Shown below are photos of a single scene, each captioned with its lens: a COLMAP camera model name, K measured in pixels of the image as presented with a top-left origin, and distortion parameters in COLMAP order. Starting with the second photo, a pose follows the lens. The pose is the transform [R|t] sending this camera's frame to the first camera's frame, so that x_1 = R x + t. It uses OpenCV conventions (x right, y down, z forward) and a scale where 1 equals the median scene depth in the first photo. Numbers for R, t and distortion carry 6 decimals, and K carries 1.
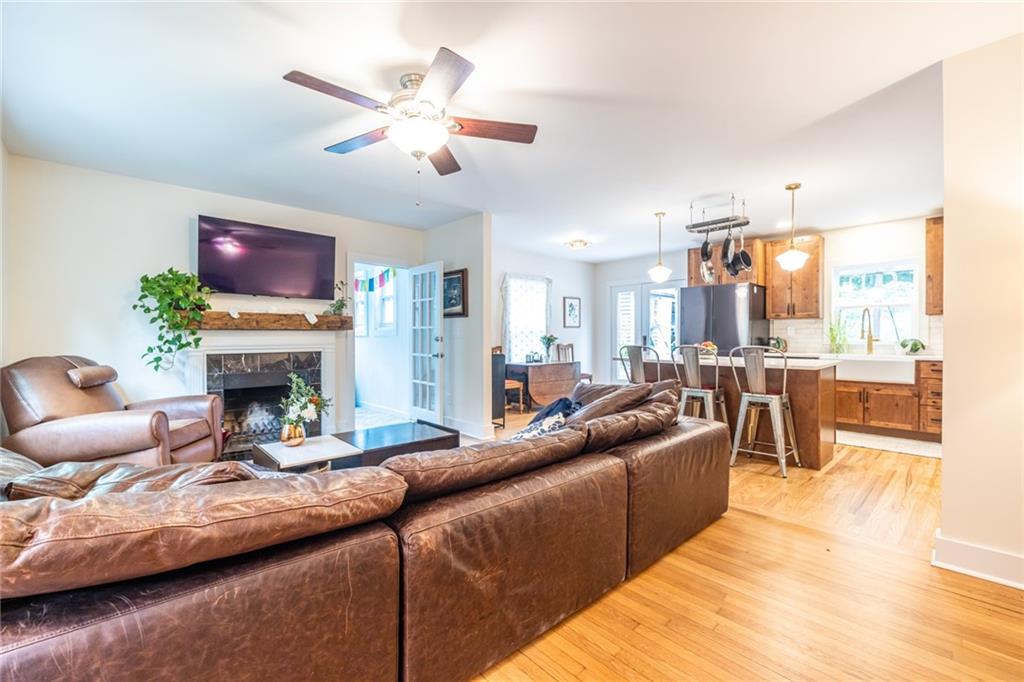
lens RADIAL K [[433.3, 0, 512.0], [0, 433.3, 341.0], [0, 0, 1]] dist [0.001451, 0.000226]
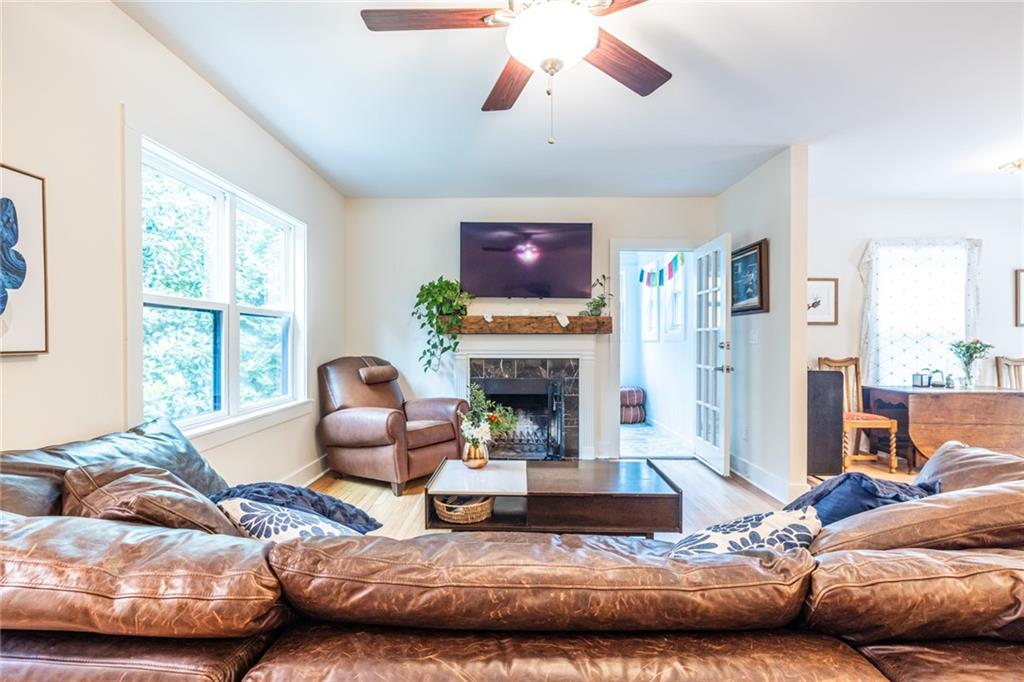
lens RADIAL K [[478.5, 0, 512.0], [0, 478.5, 341.0], [0, 0, 1]] dist [0.000058, 0.000038]
pose [[0.723817, 0.002589, -0.689987, 0.123914], [-0.010674, 0.999915, -0.007446, -0.002101], [0.689910, 0.012754, 0.723783, 0.217048]]
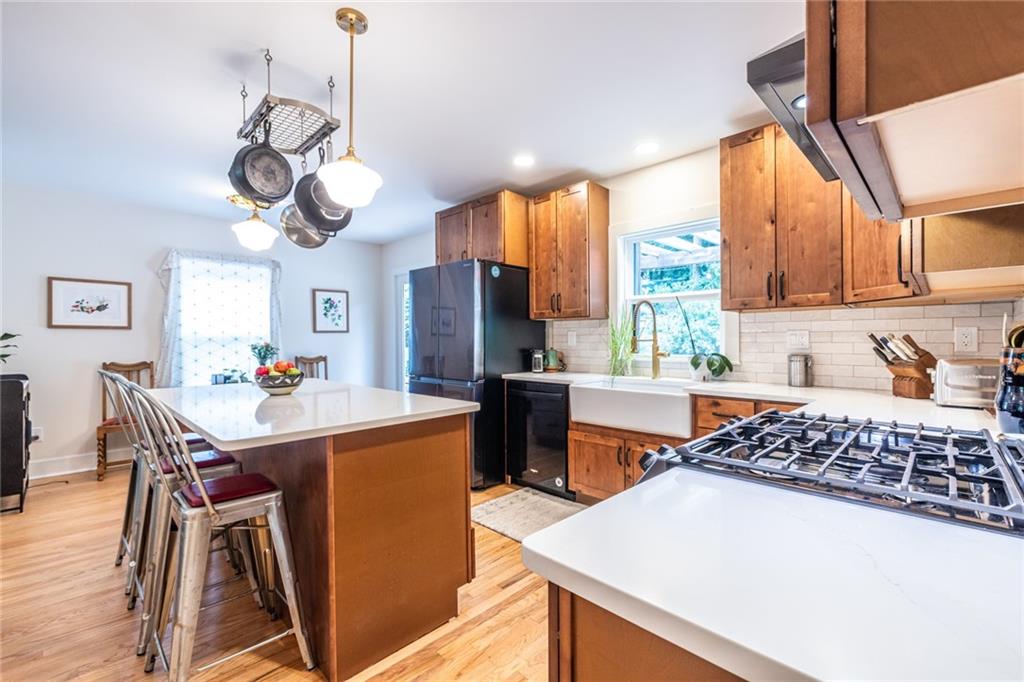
lens RADIAL K [[433.3, 0, 512.0], [0, 433.3, 341.0], [0, 0, 1]] dist [0.001451, 0.000226]
pose [[0.998930, 0.000091, 0.046255, 0.656417], [0.000425, 0.999938, -0.011147, -0.015062], [-0.046254, 0.011155, 0.998867, 0.454995]]
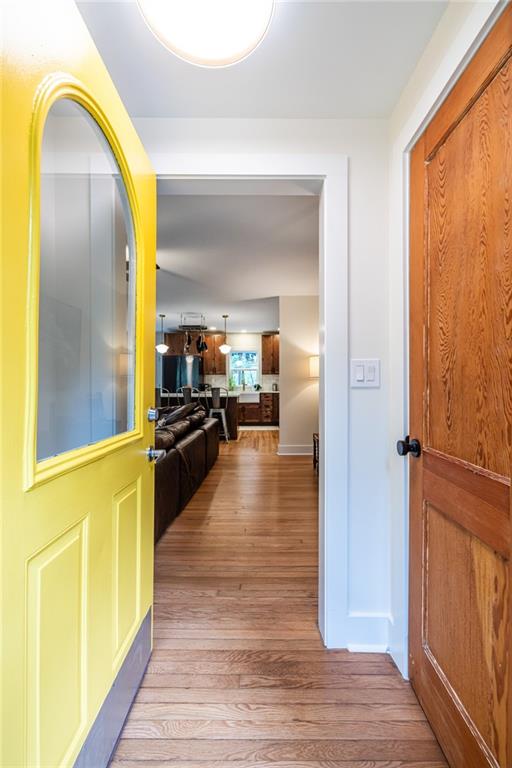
lens RADIAL K [[330.4, 0, 258.2], [0, 330.4, 380.0], [0, 0, 1]] dist [0.001683, 0.000254]
pose [[0.678741, 0.008487, 0.734328, -0.423790], [0.007407, 0.999803, -0.018402, 0.006105], [-0.734340, 0.017930, 0.678545, -0.242887]]
